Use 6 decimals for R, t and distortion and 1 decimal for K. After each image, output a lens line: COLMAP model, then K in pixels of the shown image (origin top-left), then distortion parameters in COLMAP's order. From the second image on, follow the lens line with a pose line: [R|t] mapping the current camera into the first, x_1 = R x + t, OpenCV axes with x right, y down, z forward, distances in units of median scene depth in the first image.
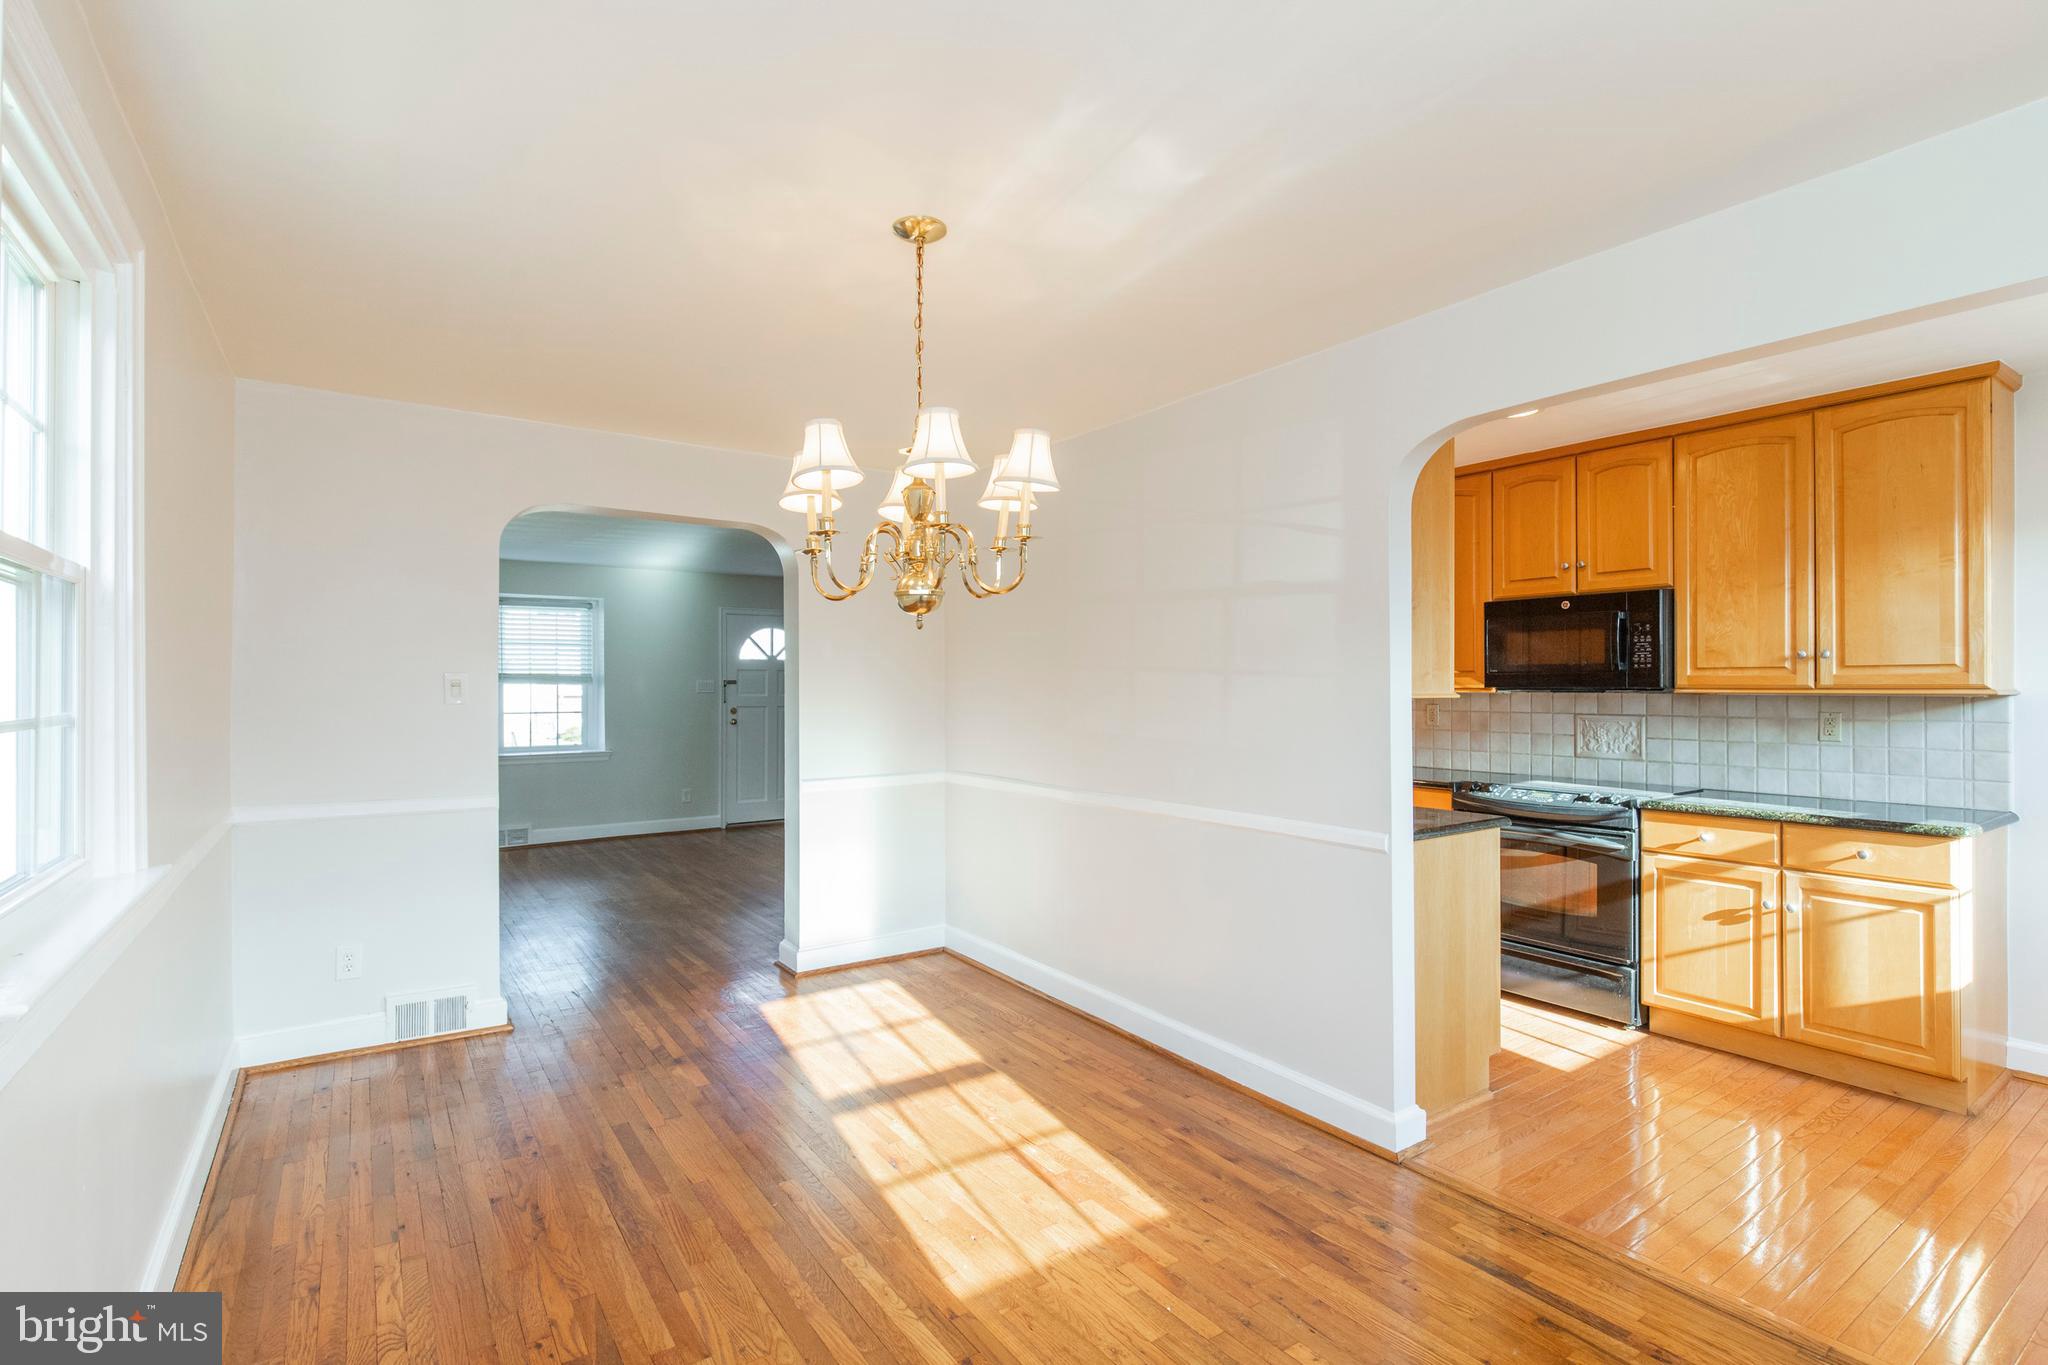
lens RADIAL K [[964.6, 0, 1019.6], [0, 964.6, 681.0], [0, 0, 1]] dist [-0.000229, -0.000191]
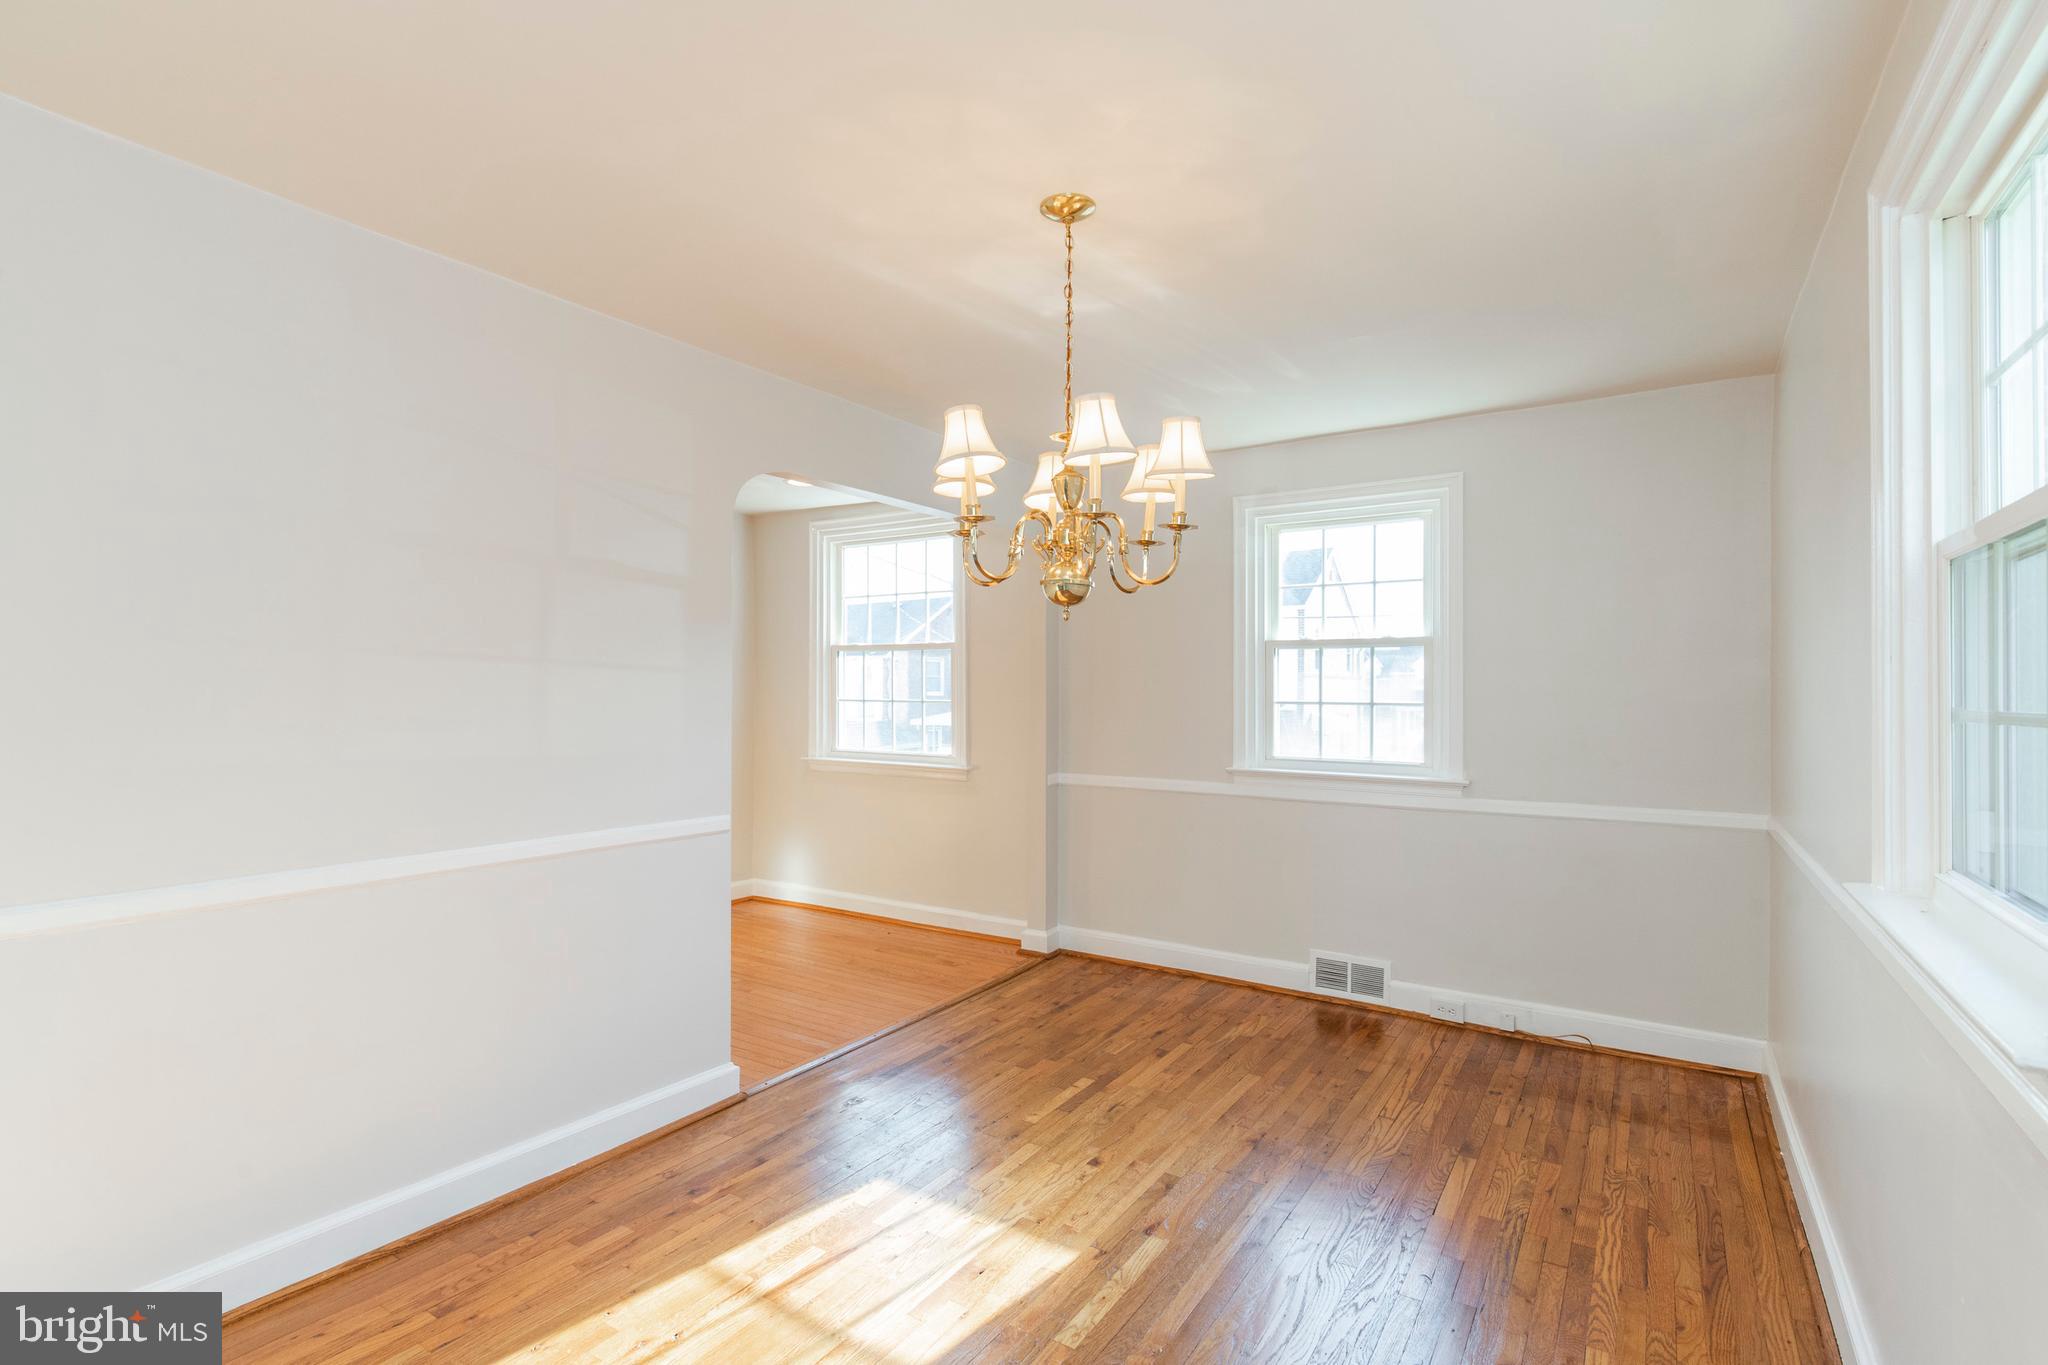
lens RADIAL K [[964.6, 0, 1019.6], [0, 964.6, 681.0], [0, 0, 1]] dist [-0.000229, -0.000191]
pose [[-0.375278, 0.007903, 0.926879, -0.626164], [-0.007357, 0.999907, -0.011504, 0.012738], [-0.926883, -0.011136, -0.375185, 0.892948]]
